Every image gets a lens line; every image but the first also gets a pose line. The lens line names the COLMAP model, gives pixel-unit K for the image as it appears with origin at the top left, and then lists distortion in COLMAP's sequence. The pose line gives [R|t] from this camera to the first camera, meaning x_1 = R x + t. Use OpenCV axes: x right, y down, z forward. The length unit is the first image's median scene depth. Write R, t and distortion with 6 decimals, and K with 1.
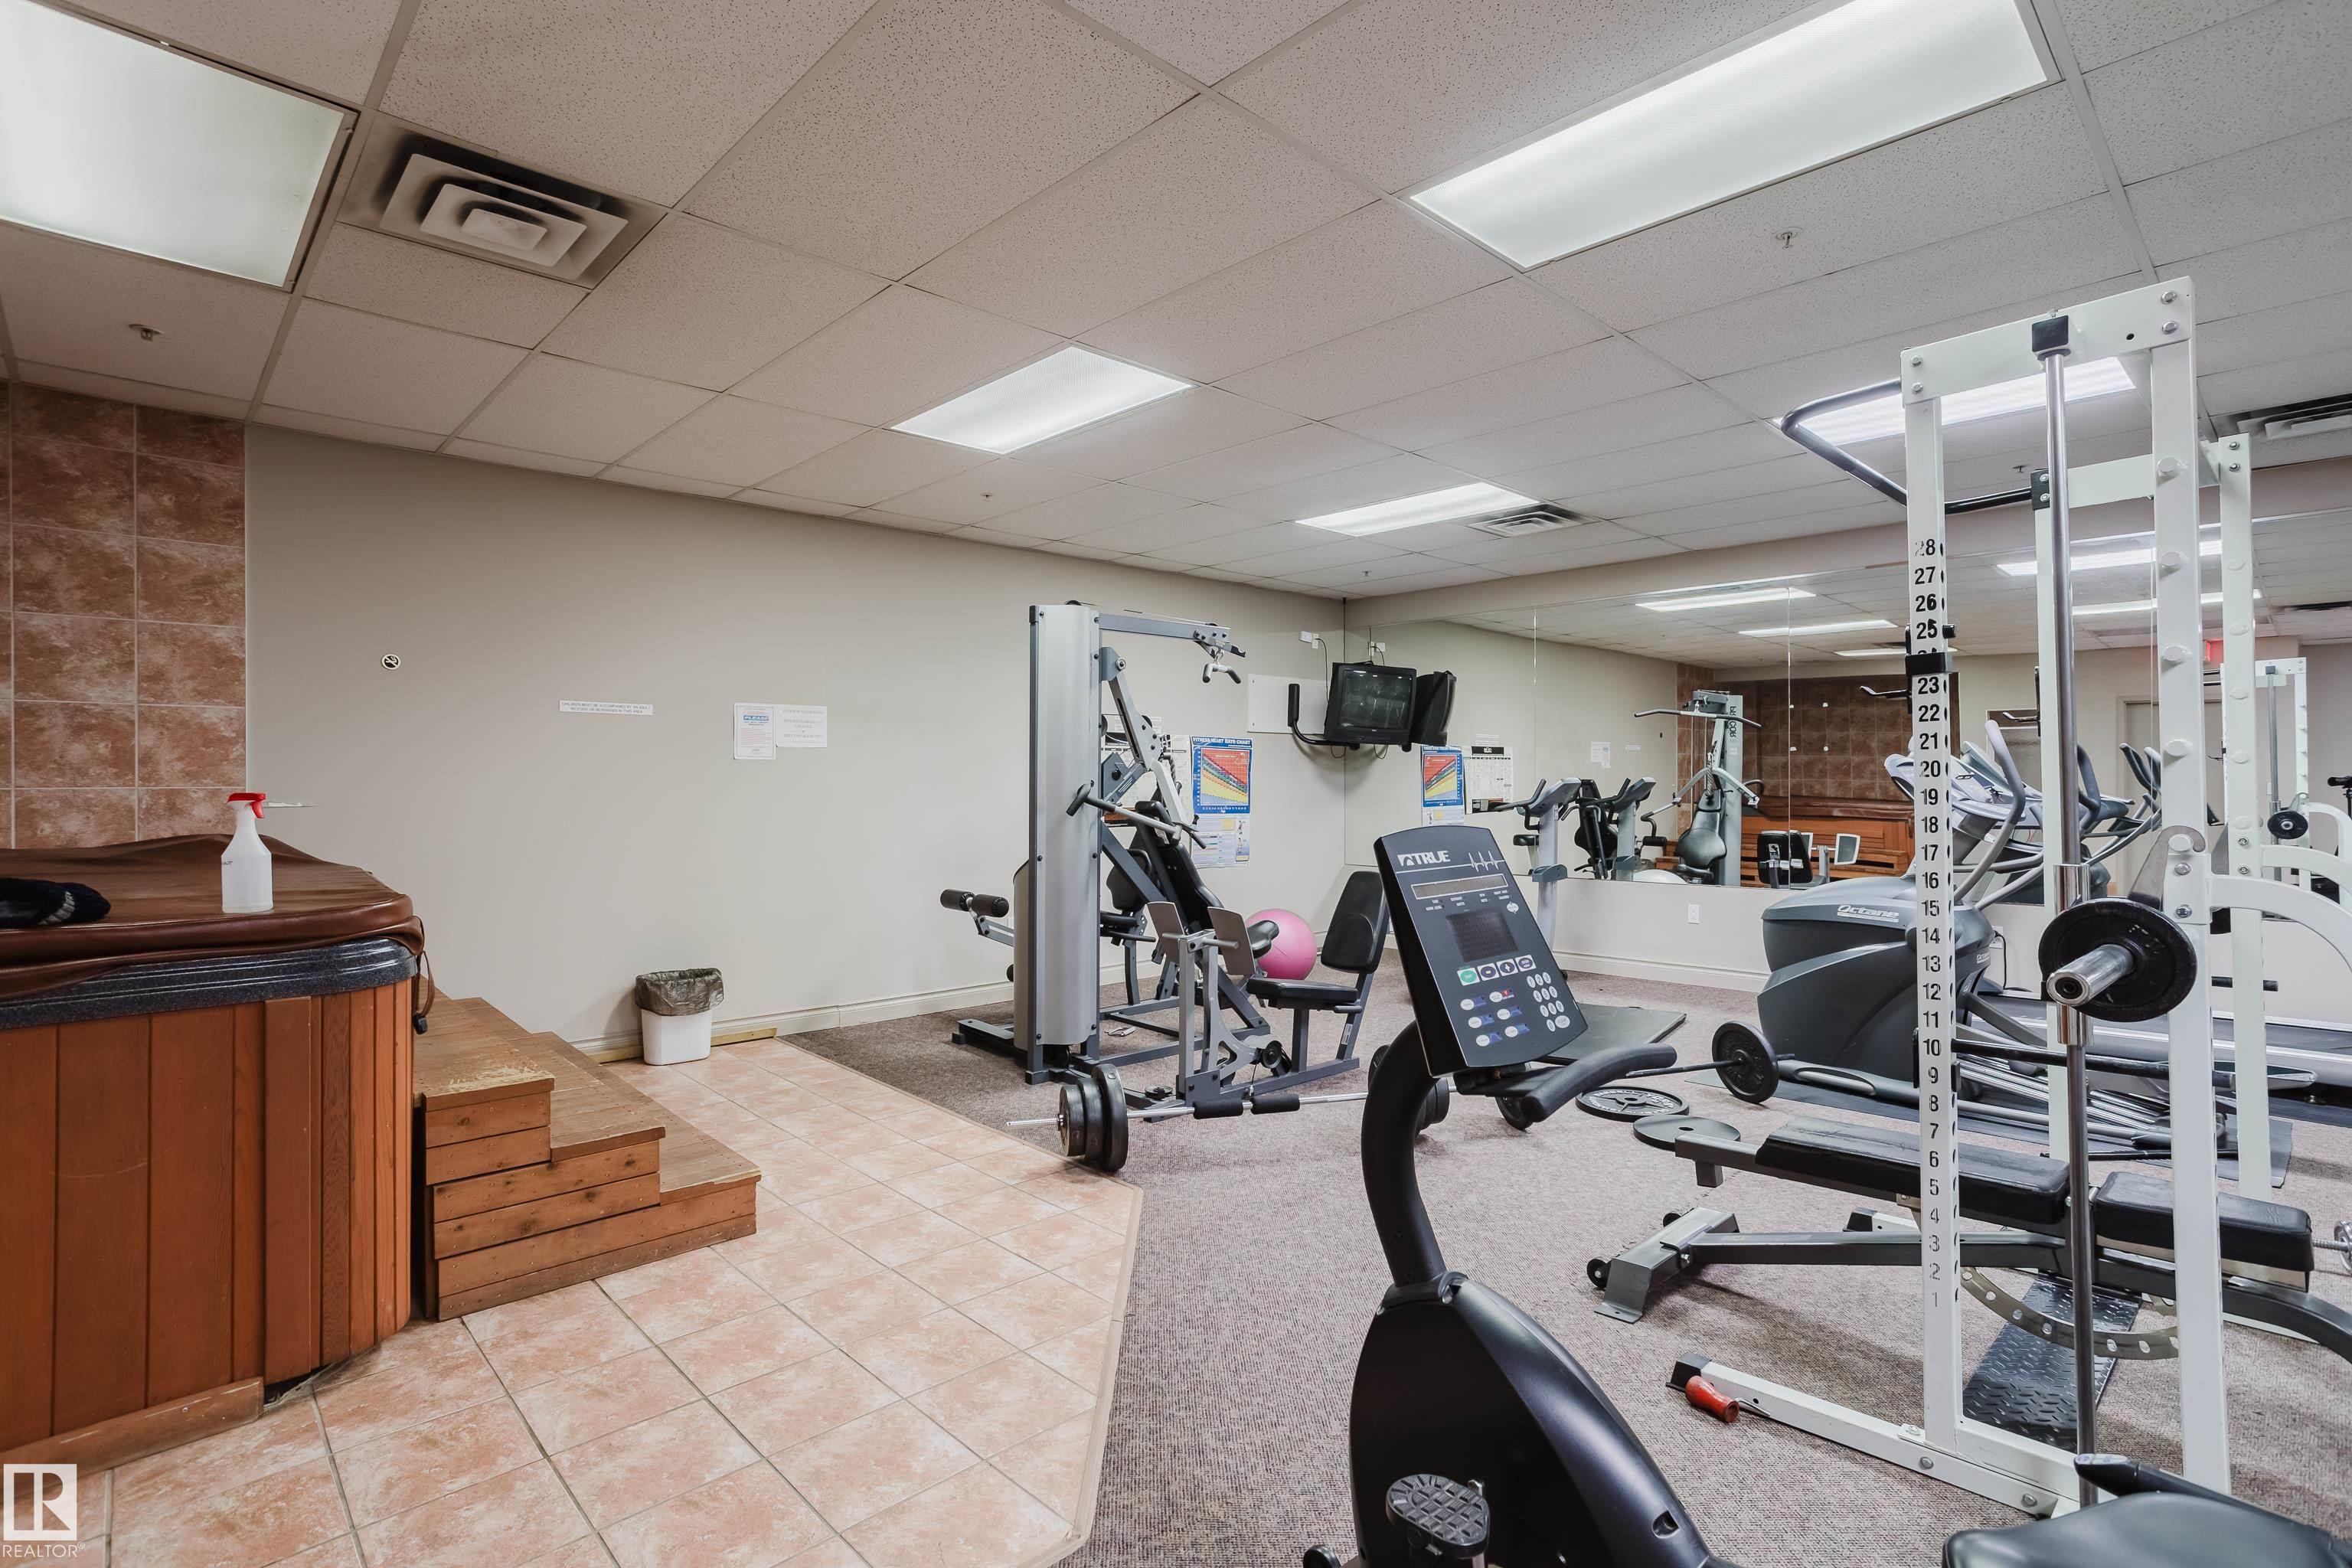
lens RADIAL K [[1133.4, 0, 1183.2], [0, 1133.4, 762.0], [0, 0, 1]] dist [-0.044526, 0.028341]
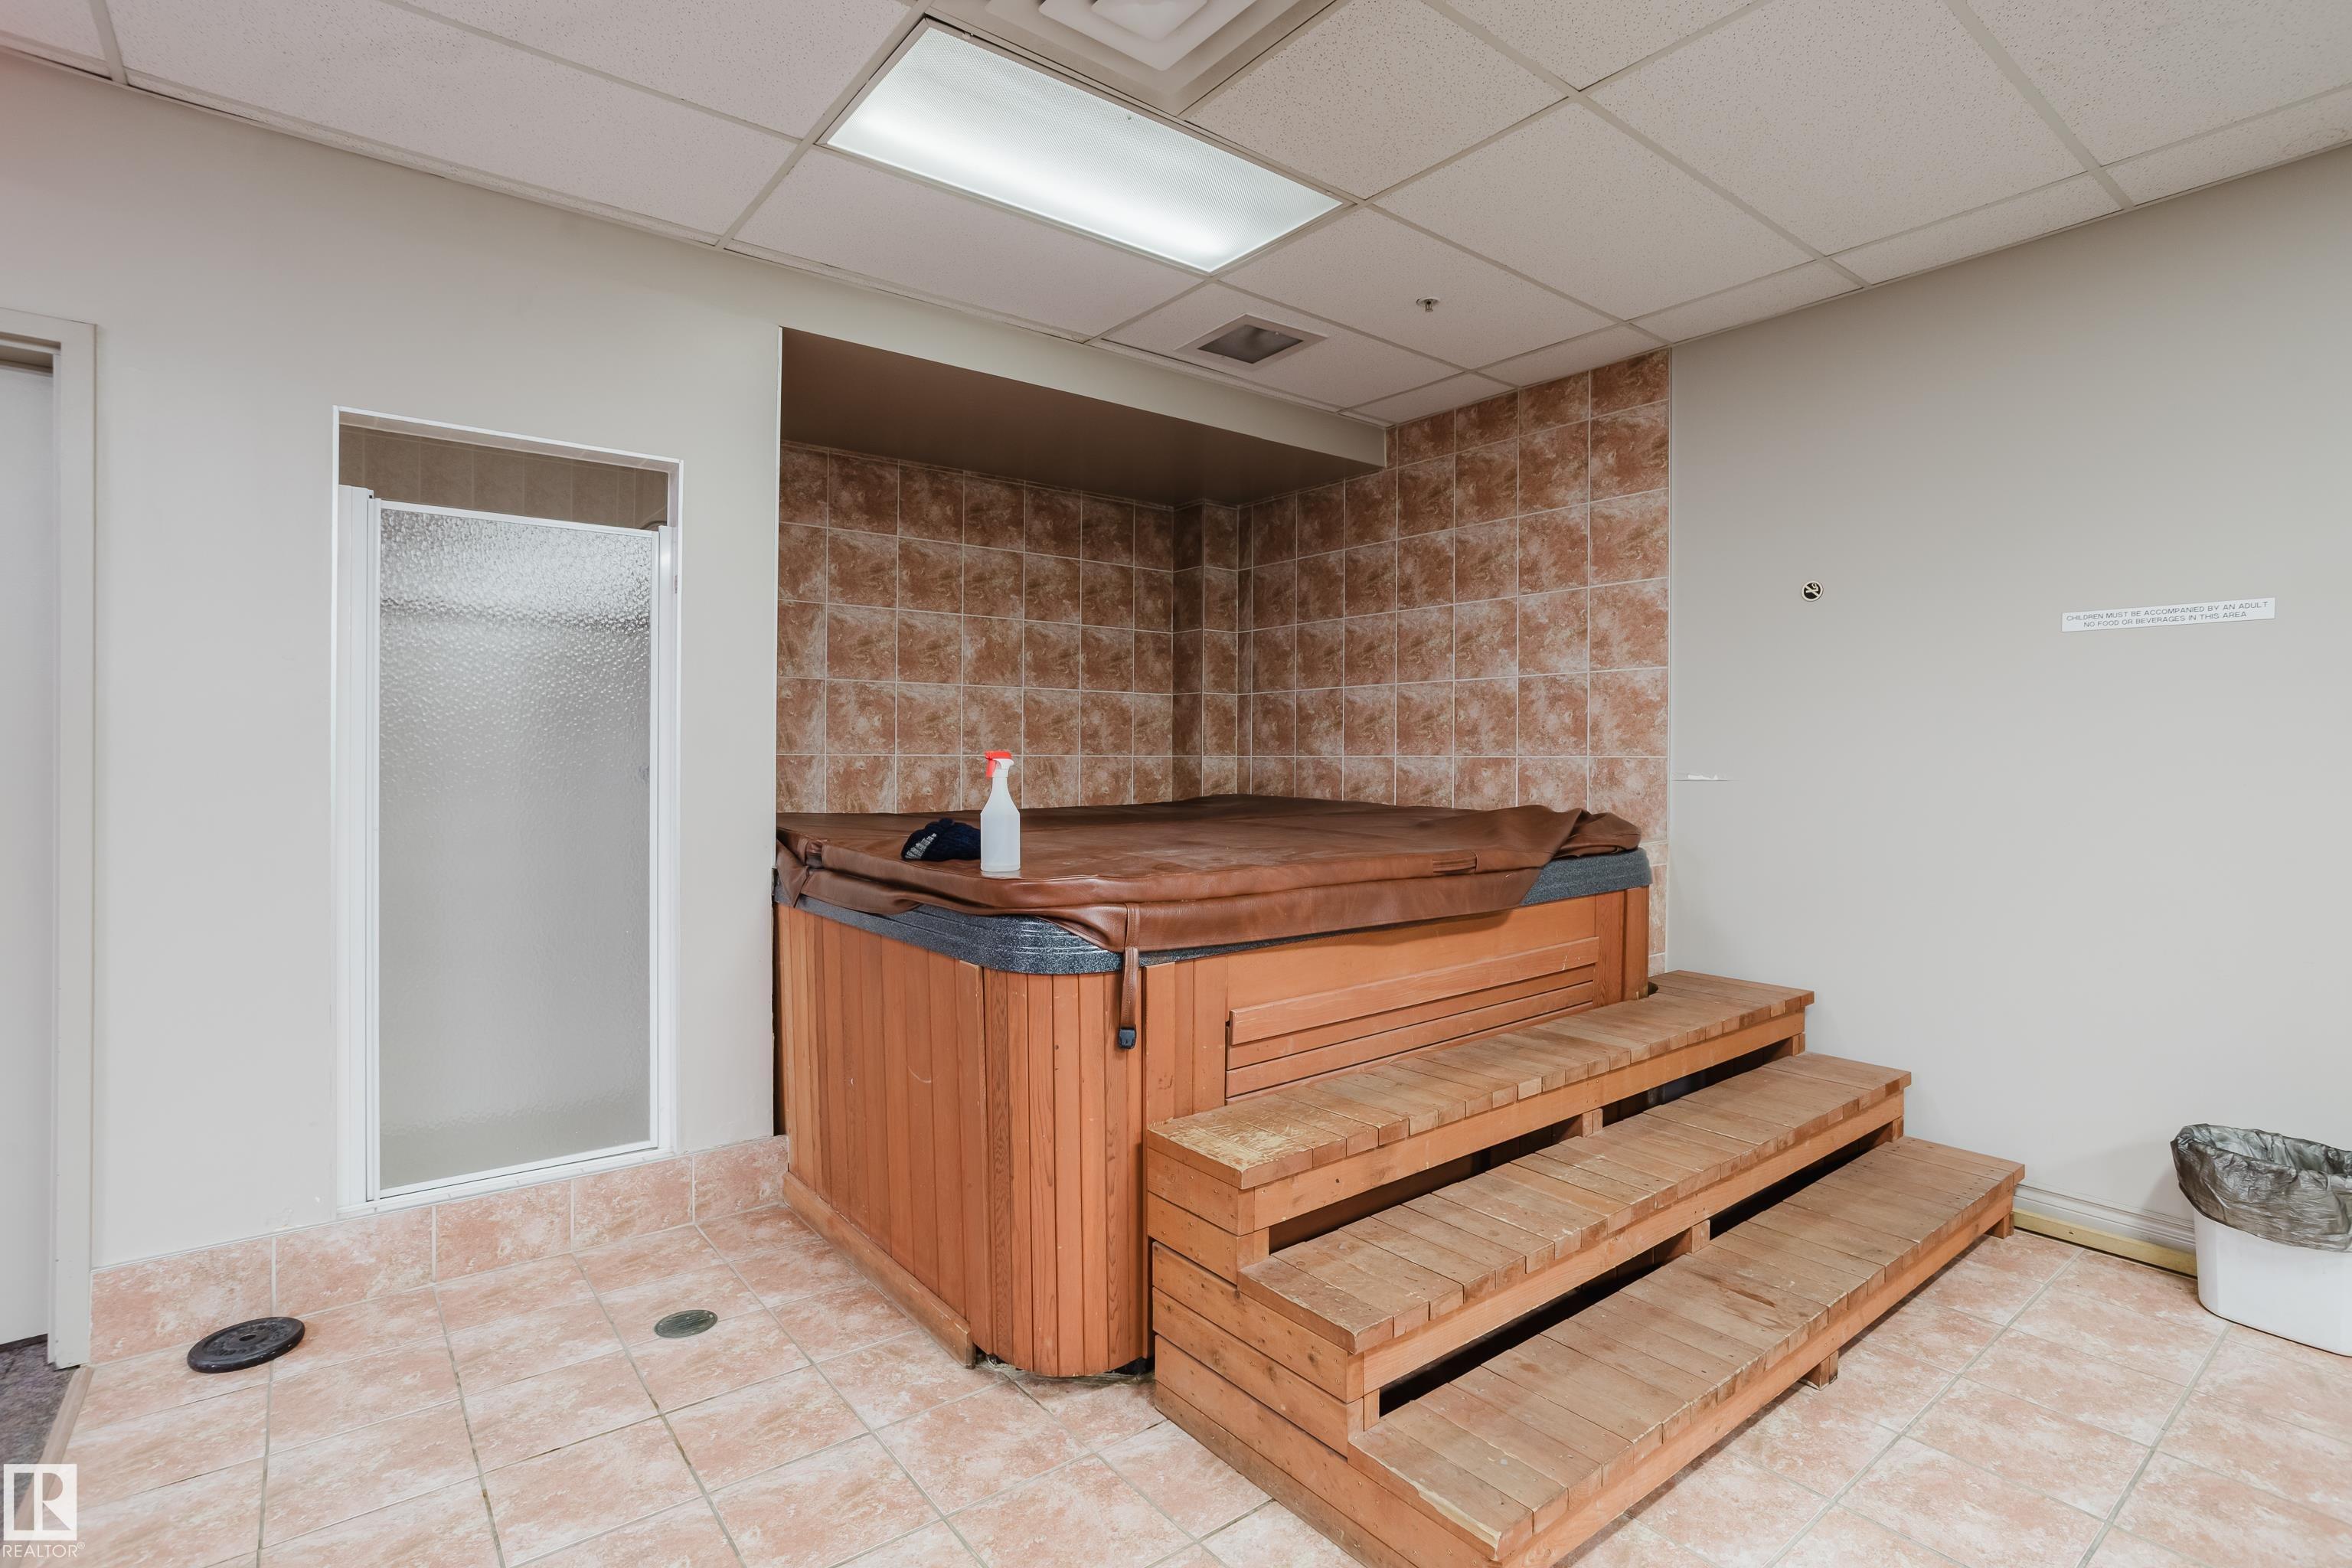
lens RADIAL K [[1133.4, 0, 1183.2], [0, 1133.4, 762.0], [0, 0, 1]] dist [-0.044526, 0.028341]
pose [[-0.102519, 0.005919, -0.994713, 0.095721], [0.011127, 0.999927, 0.004803, 0.019563], [0.994669, -0.010576, -0.102578, 0.762846]]
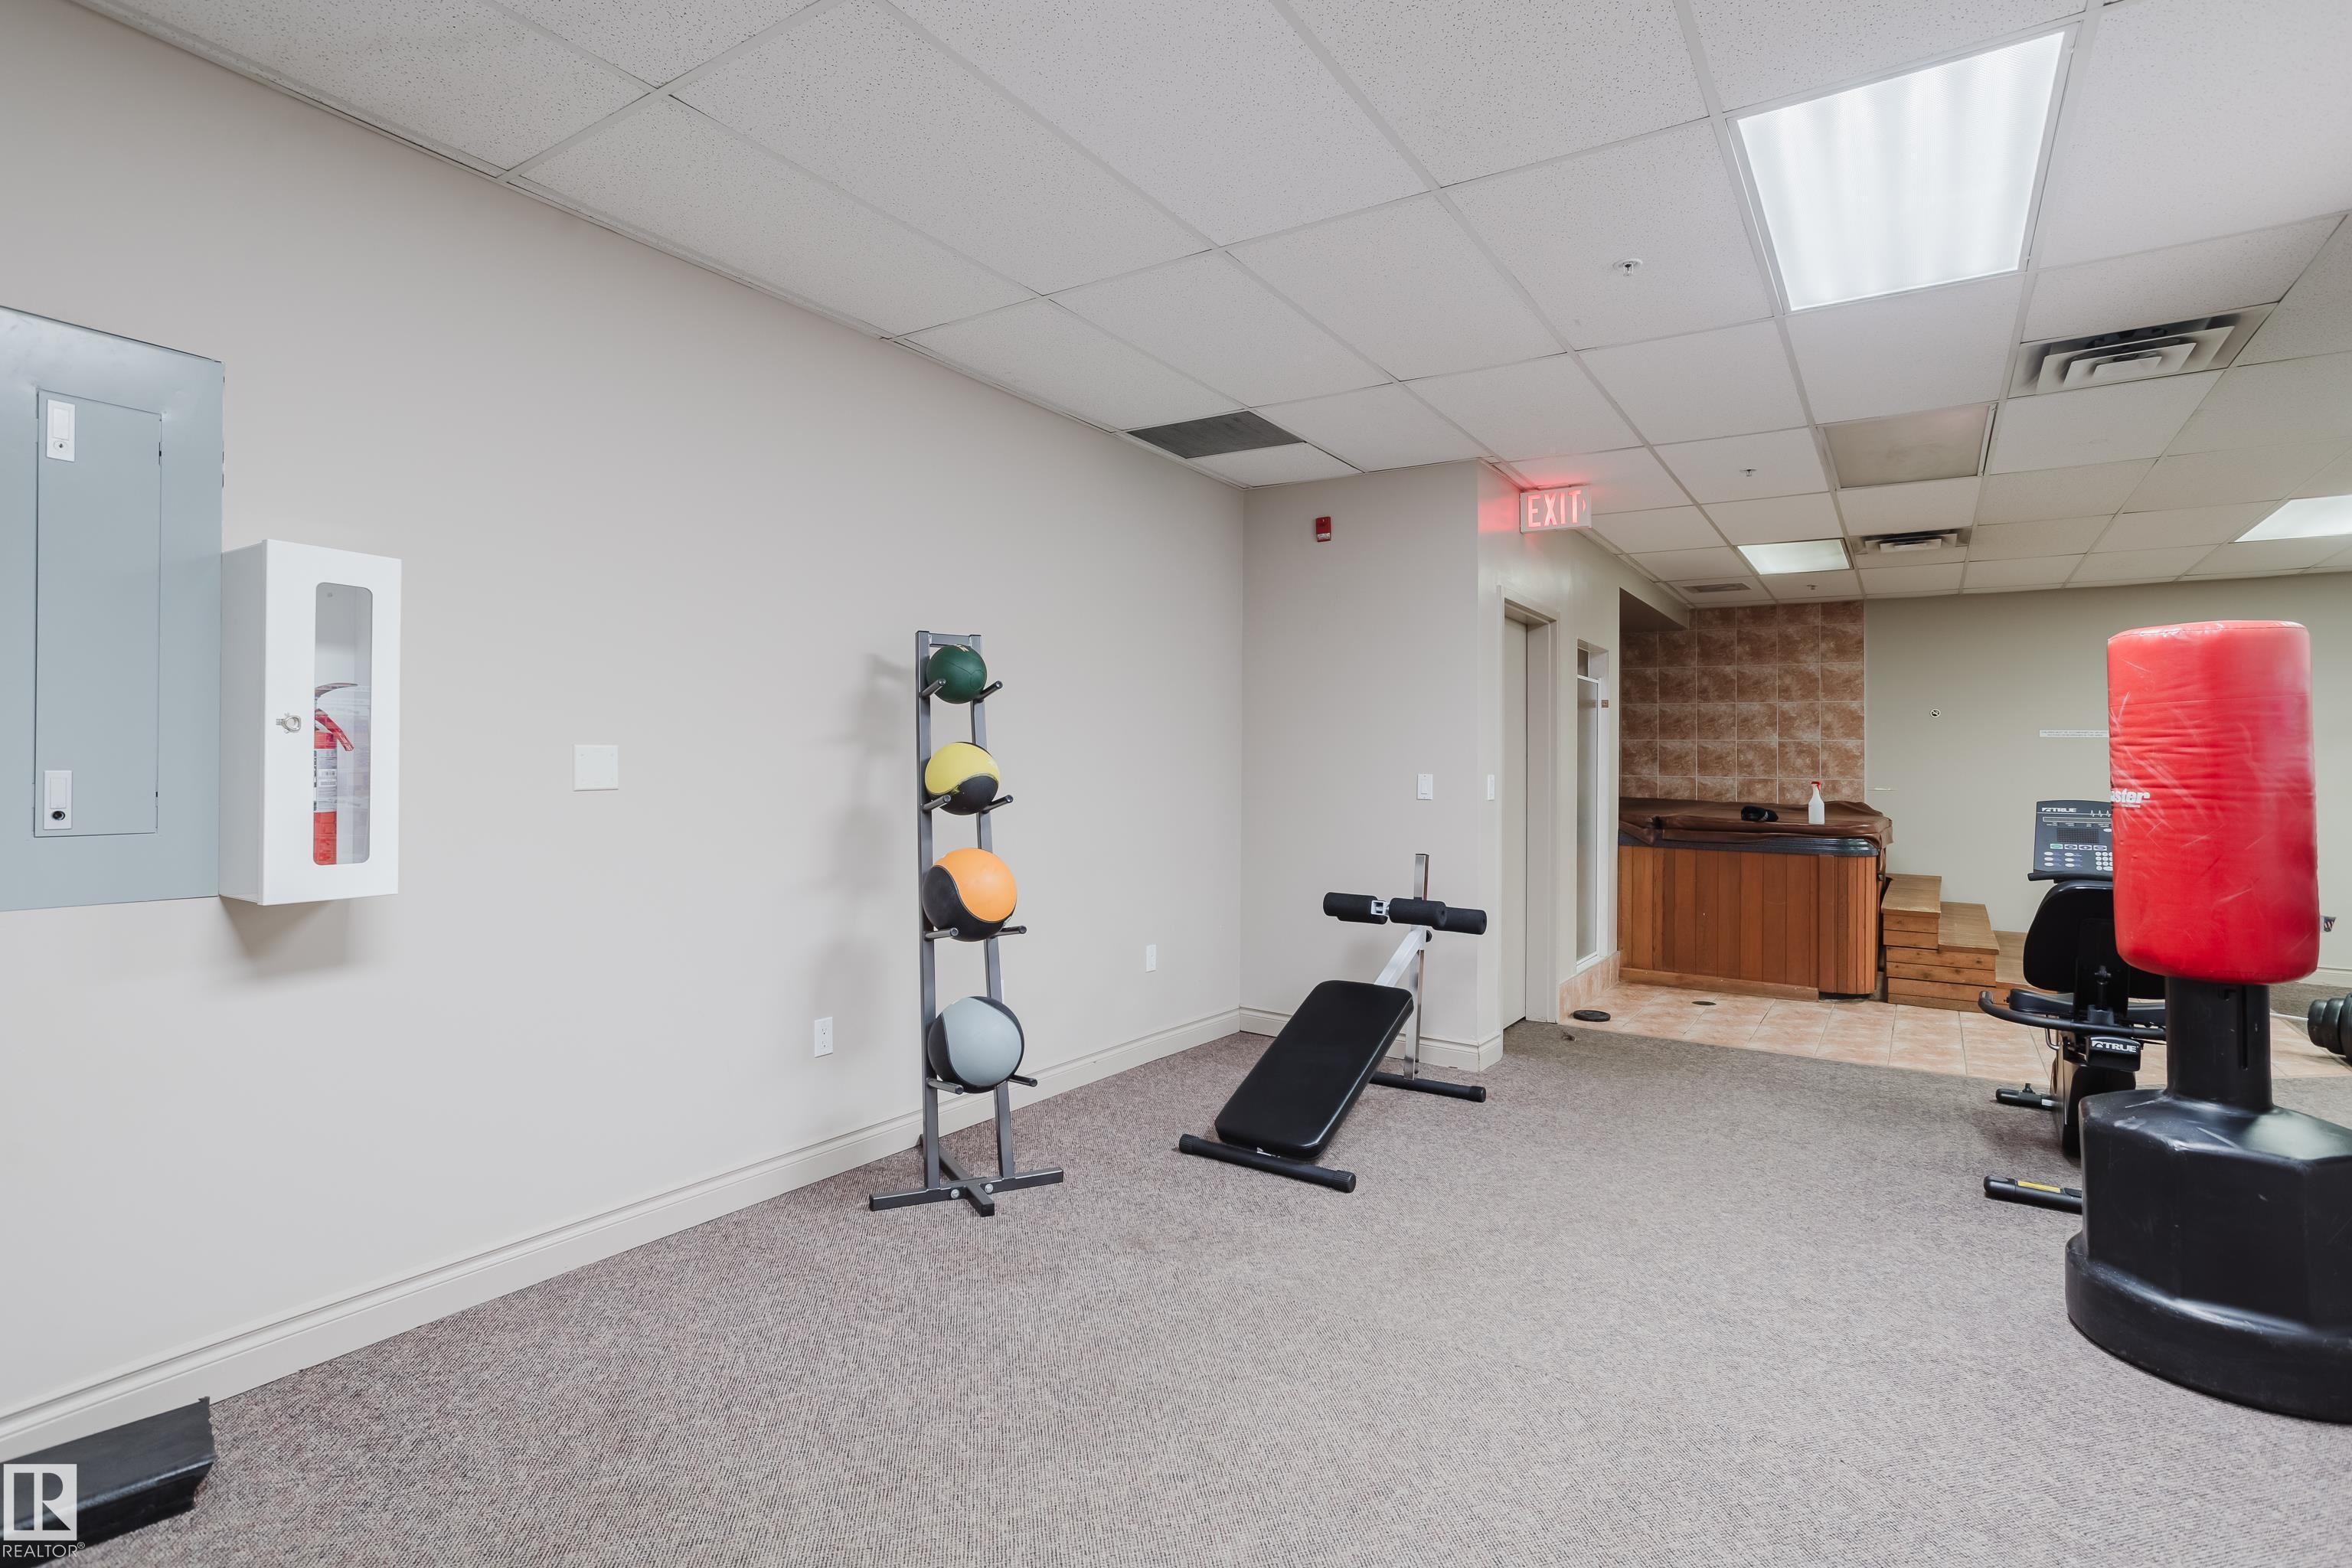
lens RADIAL K [[1110.2, 0, 1182.3], [0, 1110.2, 752.8], [0, 0, 1]] dist [-0.056340, 0.033608]
pose [[0.210059, -0.001642, -0.977687, 0.911677], [-0.000685, 0.999998, -0.001827, -0.023899], [0.977688, 0.001054, 0.210058, -0.686414]]
